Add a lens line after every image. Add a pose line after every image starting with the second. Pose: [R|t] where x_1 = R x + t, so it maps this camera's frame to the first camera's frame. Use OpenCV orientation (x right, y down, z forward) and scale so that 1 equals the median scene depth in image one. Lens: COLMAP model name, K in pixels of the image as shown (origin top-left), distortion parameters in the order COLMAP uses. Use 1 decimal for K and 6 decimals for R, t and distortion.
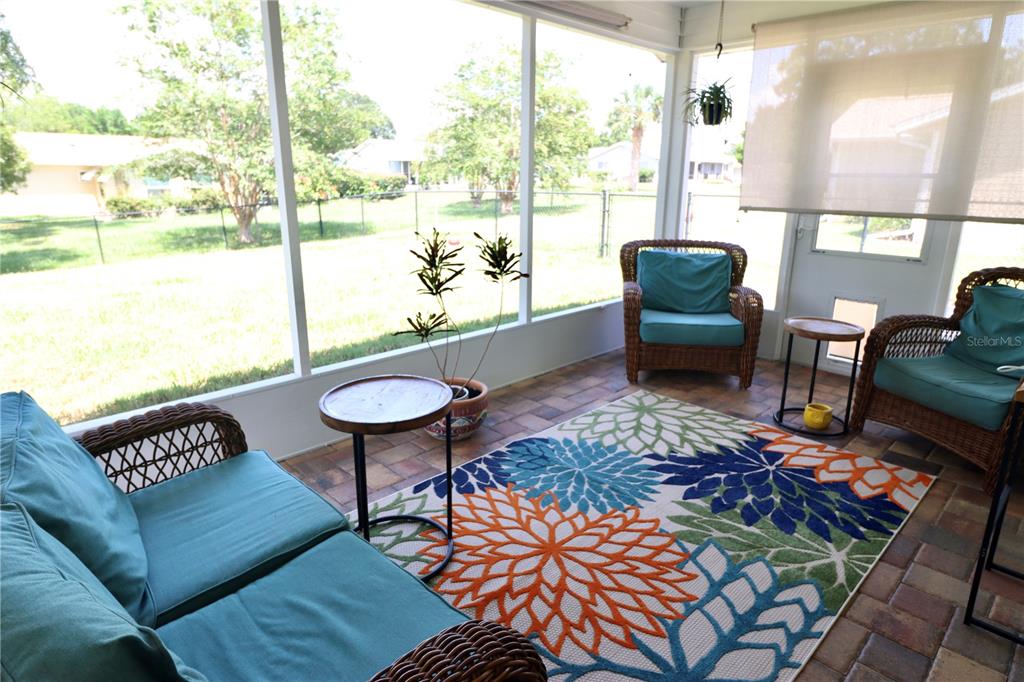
lens RADIAL K [[609.3, 0, 492.1], [0, 609.3, 340.7], [0, 0, 1]] dist [-0.001255, -0.002178]
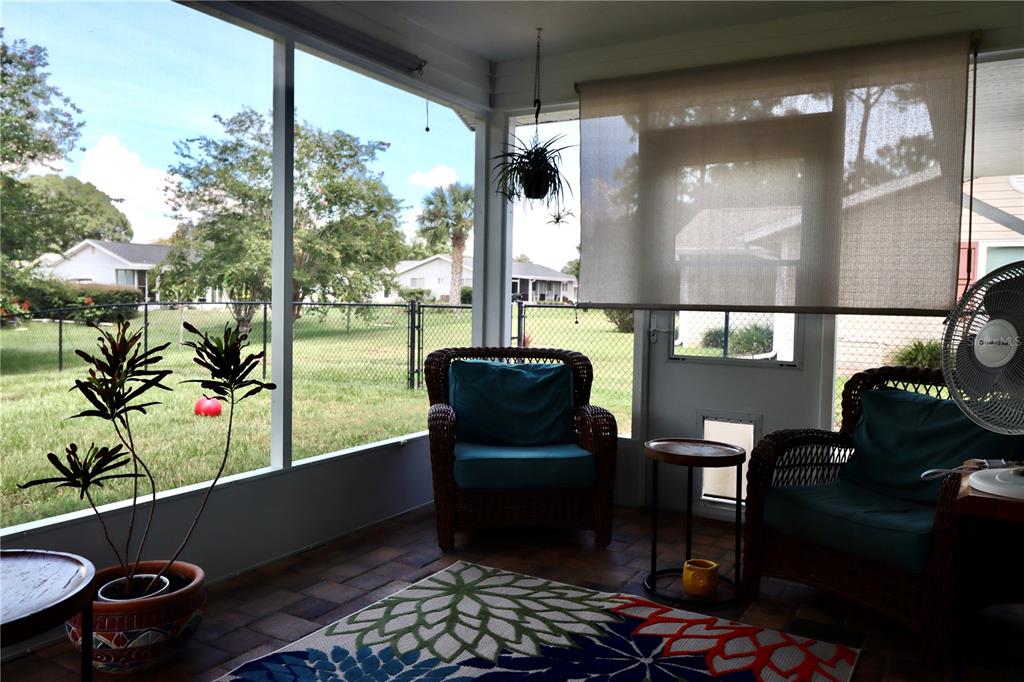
lens RADIAL K [[792.8, 0, 512.0], [0, 792.8, 341.0], [0, 0, 1]] dist [0.013415, 0.002116]
pose [[0.960064, 0.003946, 0.279751, 0.062474], [0.057802, 0.975531, -0.212127, 0.037693], [-0.273743, 0.219826, 0.936345, 0.130373]]
